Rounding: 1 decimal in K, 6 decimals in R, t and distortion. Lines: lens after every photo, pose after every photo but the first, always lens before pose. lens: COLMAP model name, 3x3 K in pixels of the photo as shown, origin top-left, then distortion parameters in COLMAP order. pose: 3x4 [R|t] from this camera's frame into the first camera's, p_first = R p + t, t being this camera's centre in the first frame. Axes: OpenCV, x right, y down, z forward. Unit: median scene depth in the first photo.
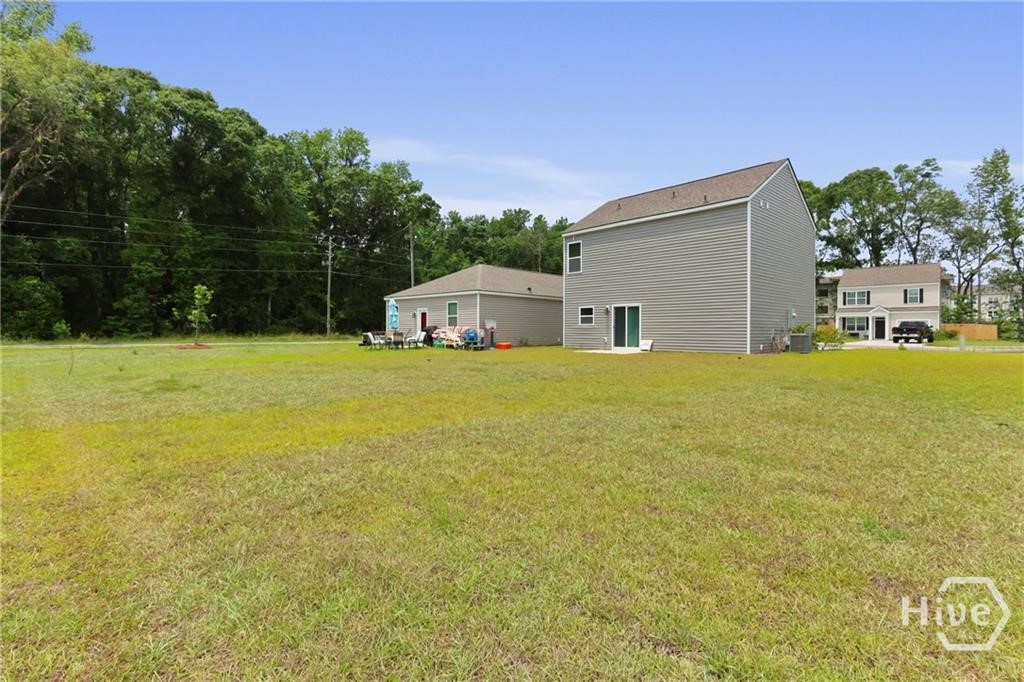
lens RADIAL K [[481.7, 0, 515.2], [0, 481.7, 333.4], [0, 0, 1]] dist [0.000123, 0.000154]
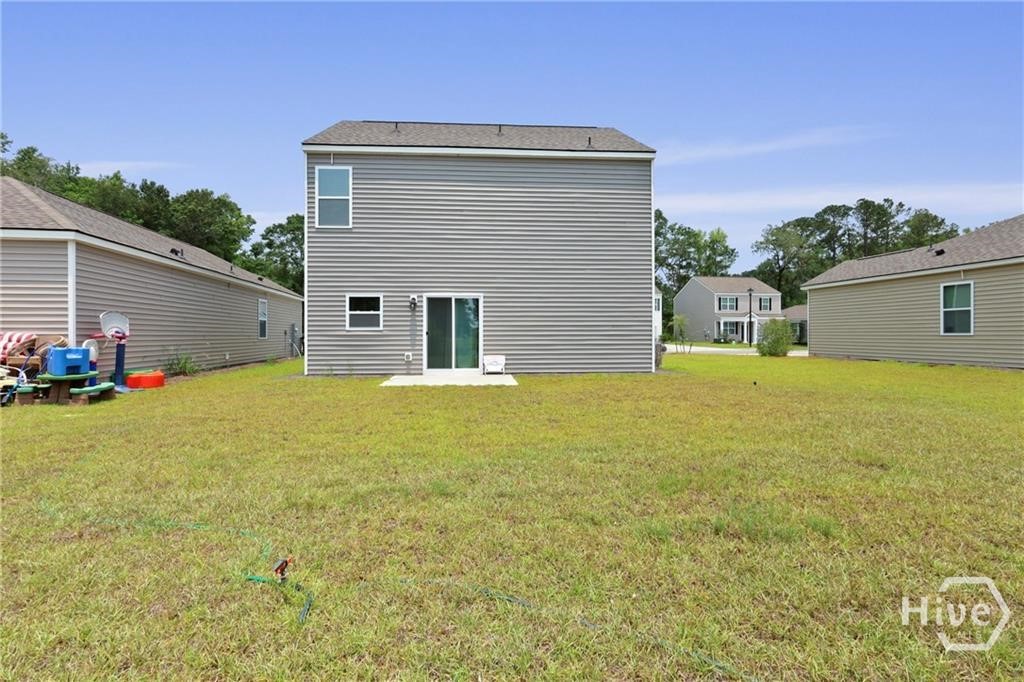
lens RADIAL K [[480.2, 0, 506.9], [0, 480.2, 336.7], [0, 0, 1]] dist [-0.000162, 0.000499]
pose [[0.628071, -0.005708, 0.778135, -0.162495], [0.007654, 0.999970, 0.001158, -0.008975], [-0.778118, 0.005229, 0.628096, 0.553864]]
